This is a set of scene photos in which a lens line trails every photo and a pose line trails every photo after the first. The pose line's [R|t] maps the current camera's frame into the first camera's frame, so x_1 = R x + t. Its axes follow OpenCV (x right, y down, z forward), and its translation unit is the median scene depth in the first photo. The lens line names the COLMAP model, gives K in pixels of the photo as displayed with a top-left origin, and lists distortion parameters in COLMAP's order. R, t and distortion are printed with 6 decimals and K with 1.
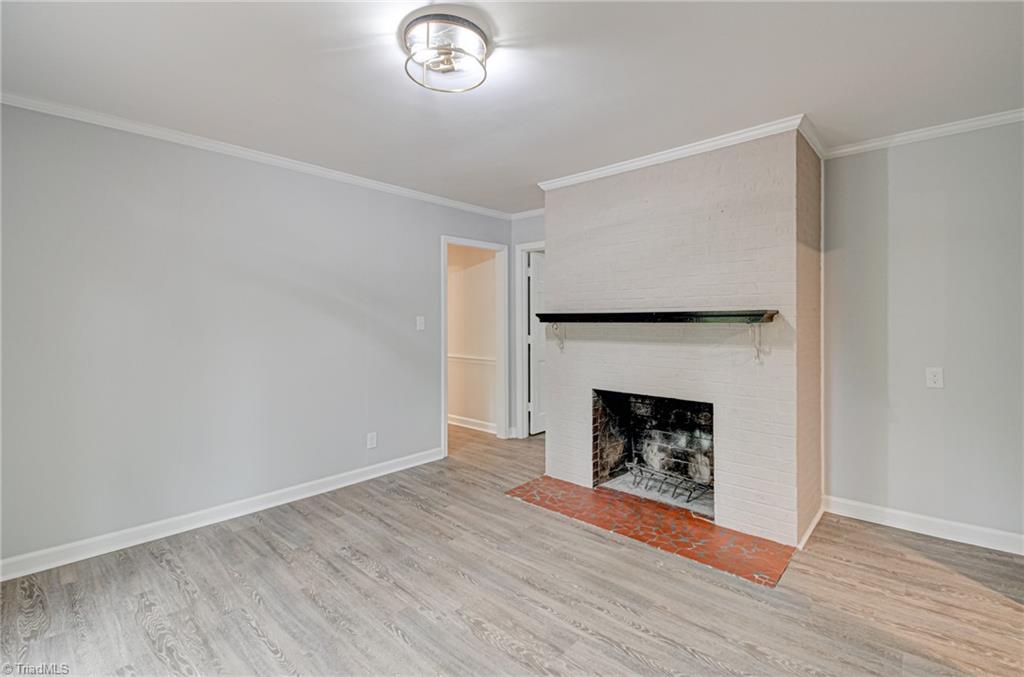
lens RADIAL K [[453.8, 0, 533.4], [0, 453.8, 313.3], [0, 0, 1]] dist [0.007946, -0.010690]
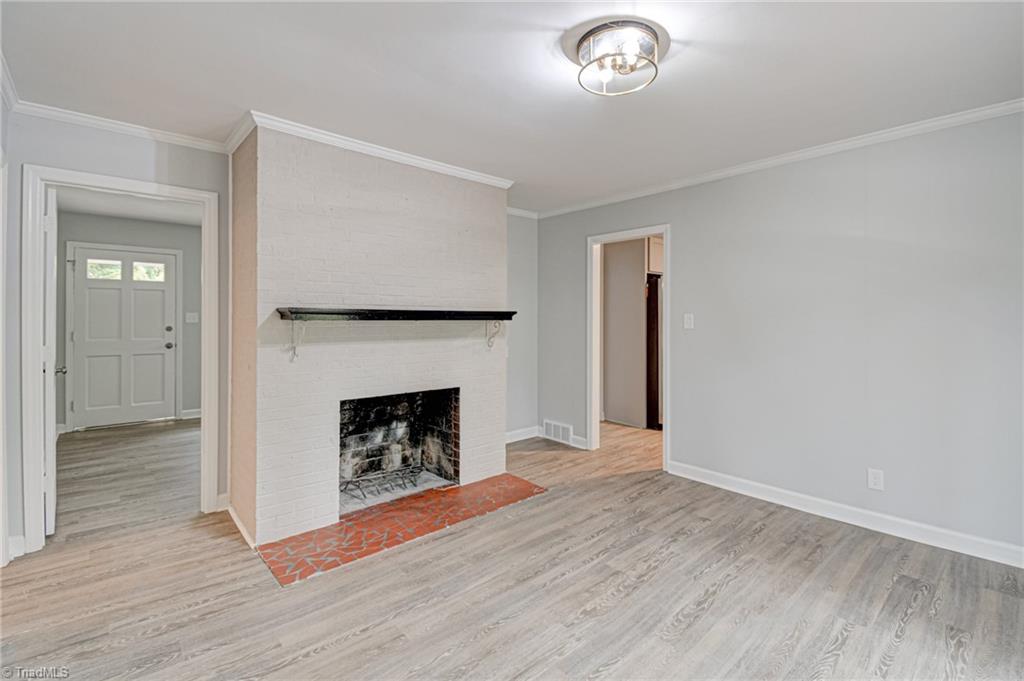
lens RADIAL K [[453.8, 0, 521.8], [0, 453.8, 310.7], [0, 0, 1]] dist [0.007946, -0.010690]
pose [[0.123549, 0.018274, 0.992170, -0.778910], [-0.015719, 0.999741, -0.016457, 0.012758], [-0.992214, -0.013563, 0.123805, 0.682115]]
